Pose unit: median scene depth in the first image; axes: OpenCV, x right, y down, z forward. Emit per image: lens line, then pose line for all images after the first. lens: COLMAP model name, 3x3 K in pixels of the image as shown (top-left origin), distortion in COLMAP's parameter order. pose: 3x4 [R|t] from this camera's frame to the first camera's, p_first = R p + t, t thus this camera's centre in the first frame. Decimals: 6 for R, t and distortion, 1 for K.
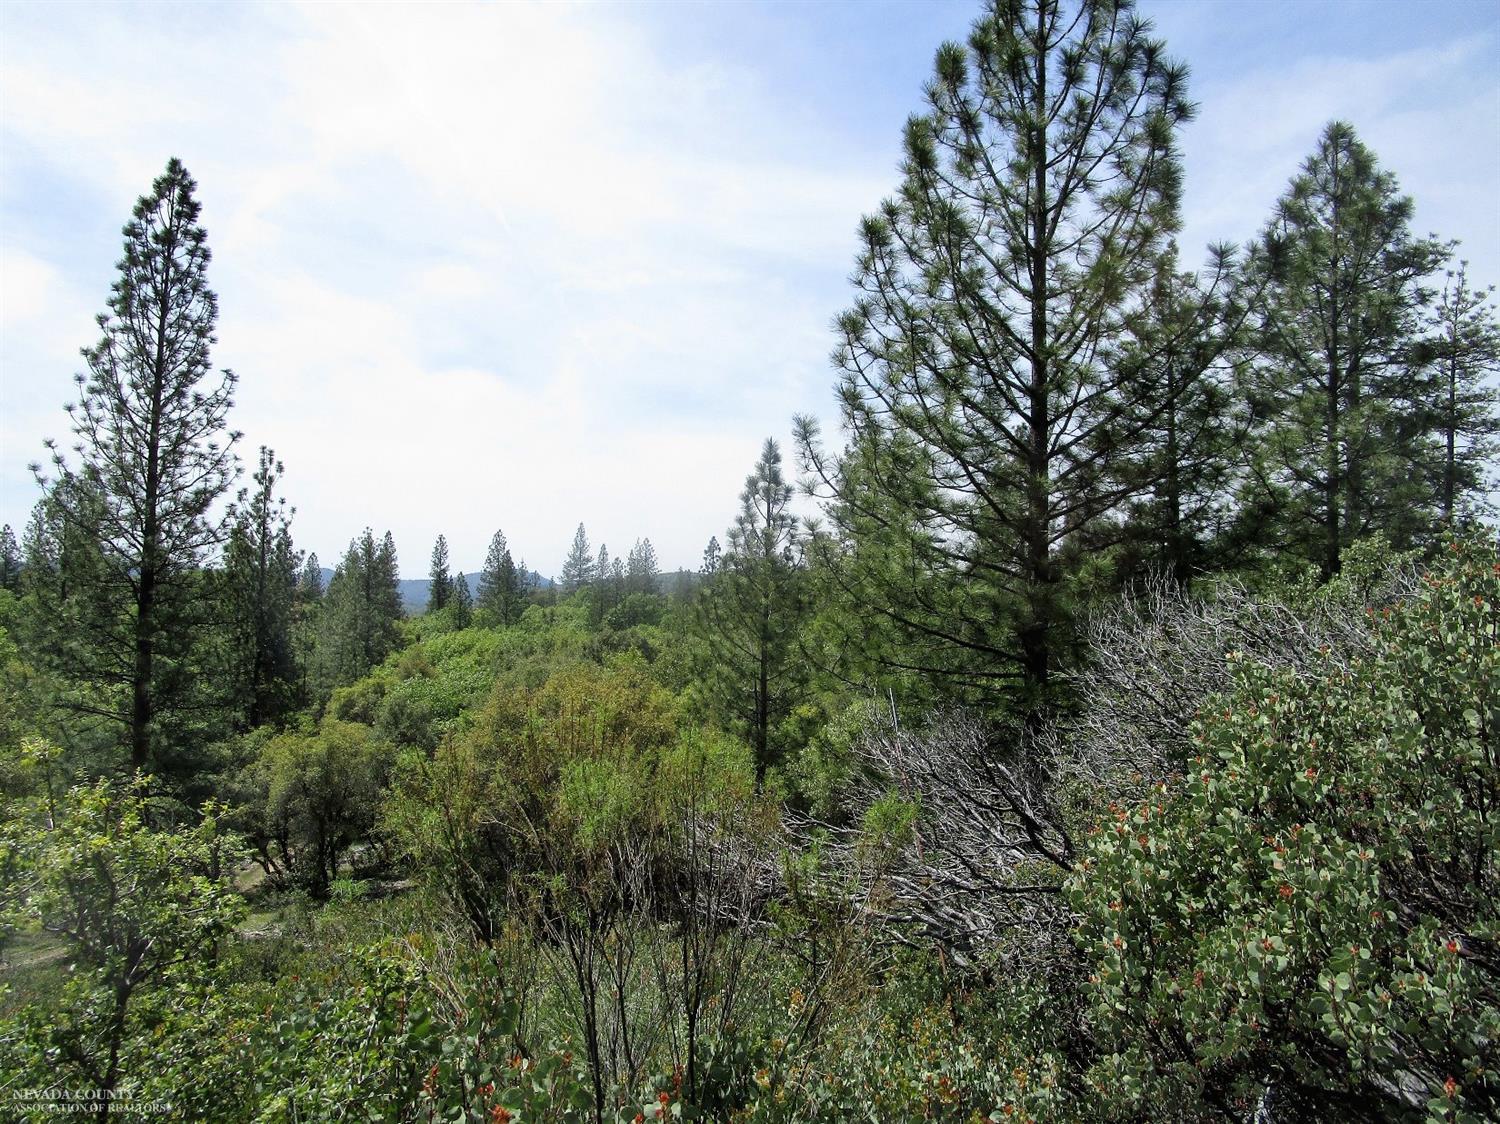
lens RADIAL K [[1074.1, 0, 714.9], [0, 1074.1, 563.5], [0, 0, 1]] dist [-0.001238, -0.095716]
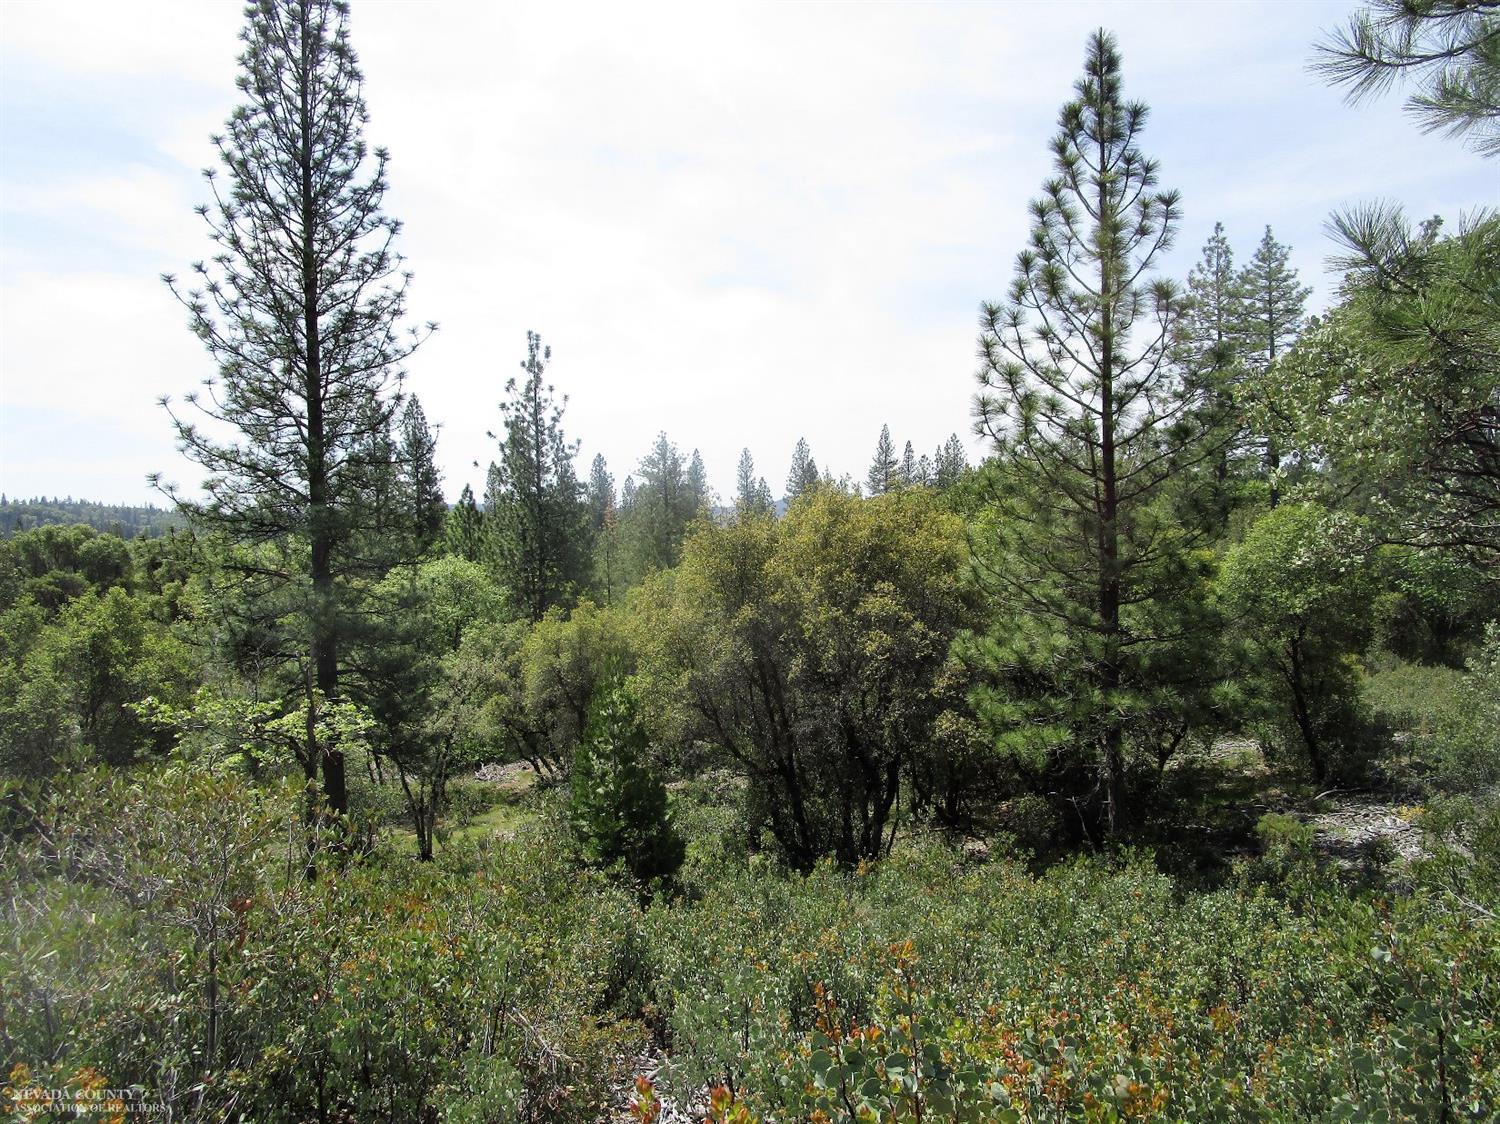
lens RADIAL K [[1074.1, 0, 714.9], [0, 1074.1, 563.5], [0, 0, 1]] dist [-0.001238, -0.095716]
pose [[0.957381, -0.032854, -0.286952, 0.002466], [0.054994, 0.996069, 0.069437, 0.038459], [0.283543, -0.082258, 0.955425, 0.118122]]
